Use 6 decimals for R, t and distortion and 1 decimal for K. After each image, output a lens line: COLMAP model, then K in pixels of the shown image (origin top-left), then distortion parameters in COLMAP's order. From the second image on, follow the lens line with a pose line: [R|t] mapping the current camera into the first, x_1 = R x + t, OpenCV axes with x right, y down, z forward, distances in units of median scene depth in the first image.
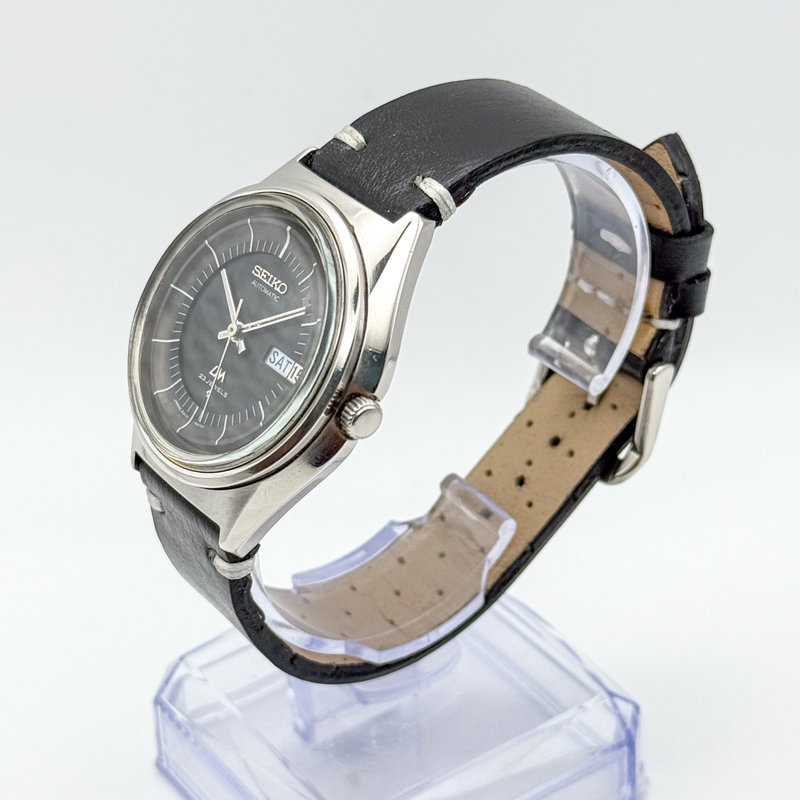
lens RADIAL K [[2151.4, 0, 400.0], [0, 2151.4, 400.0], [0, 0, 1]] dist [0.155050, 0.196488]
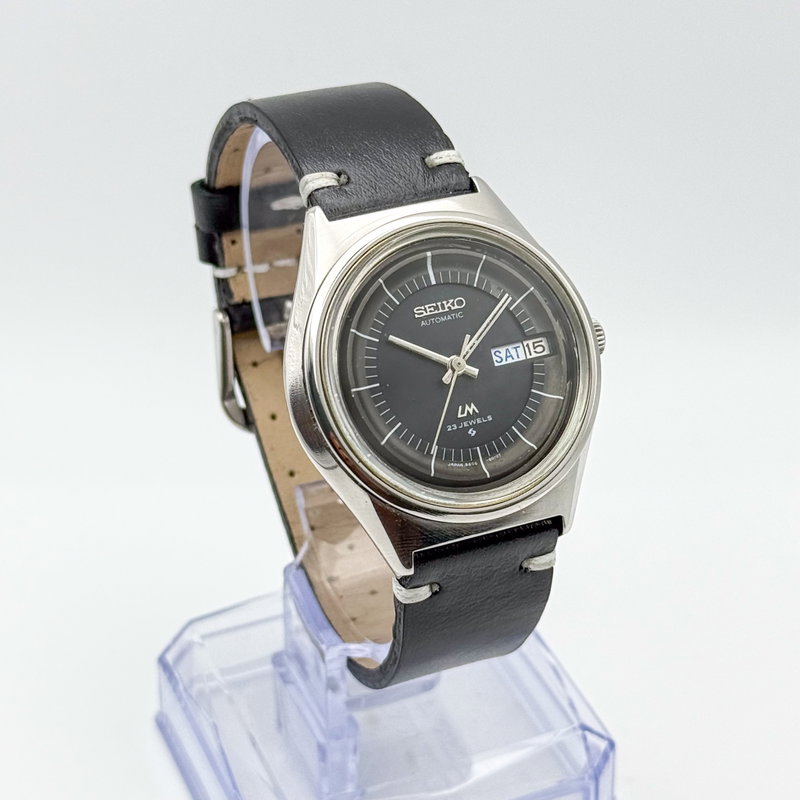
lens RADIAL K [[2151.4, 0, 400.0], [0, 2151.4, 400.0], [0, 0, 1]] dist [0.155050, 0.196488]
pose [[0.209339, -0.514567, 0.831503, -0.911517], [0.521418, 0.778105, 0.350250, -0.379078], [-0.827225, 0.360240, 0.431192, 0.579864]]
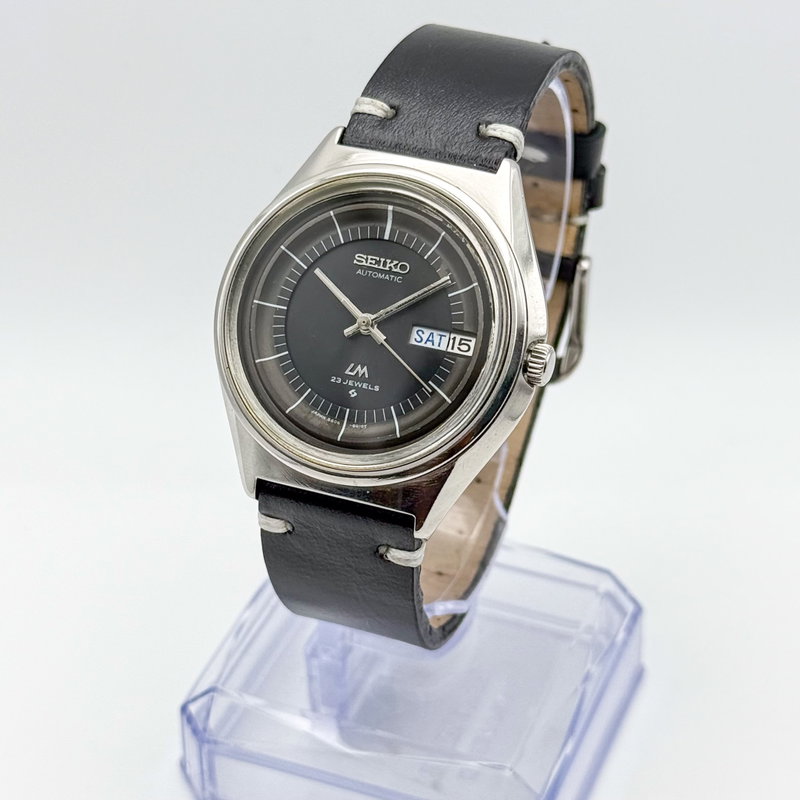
lens RADIAL K [[2151.4, 0, 400.0], [0, 2151.4, 400.0], [0, 0, 1]] dist [0.155050, 0.196488]
pose [[0.833727, -0.293160, 0.467927, -0.521432], [0.279282, 0.954919, 0.100656, -0.091010], [-0.476341, 0.046763, 0.878016, 0.130125]]
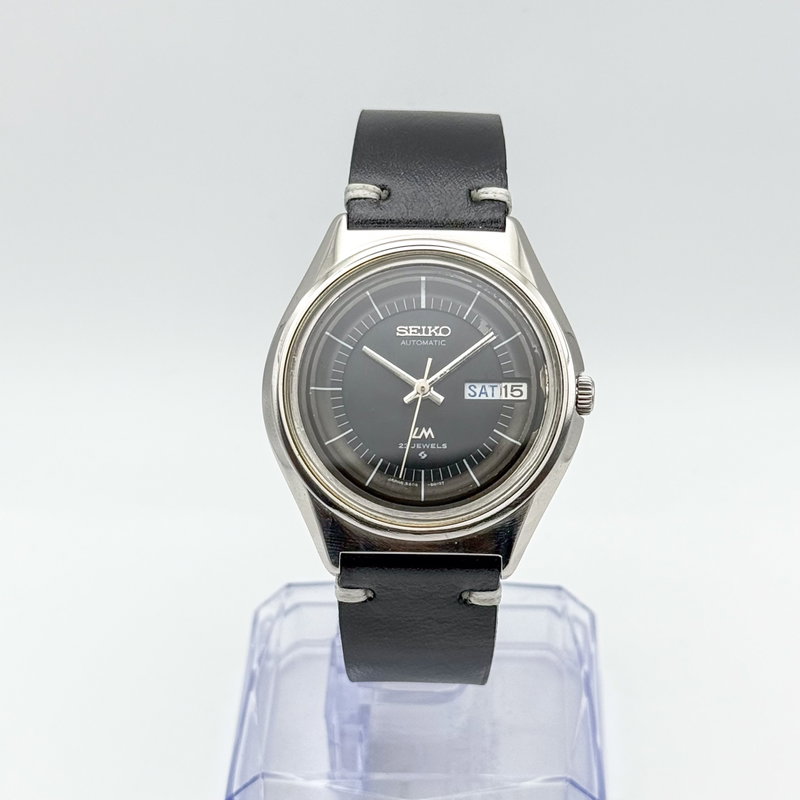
lens RADIAL K [[2151.4, 0, 400.0], [0, 2151.4, 400.0], [0, 0, 1]] dist [0.155050, 0.196488]
pose [[0.605938, -0.413956, 0.679322, -0.780464], [0.422839, 0.890920, 0.165736, -0.200964], [-0.673830, 0.186818, 0.714879, 0.254144]]
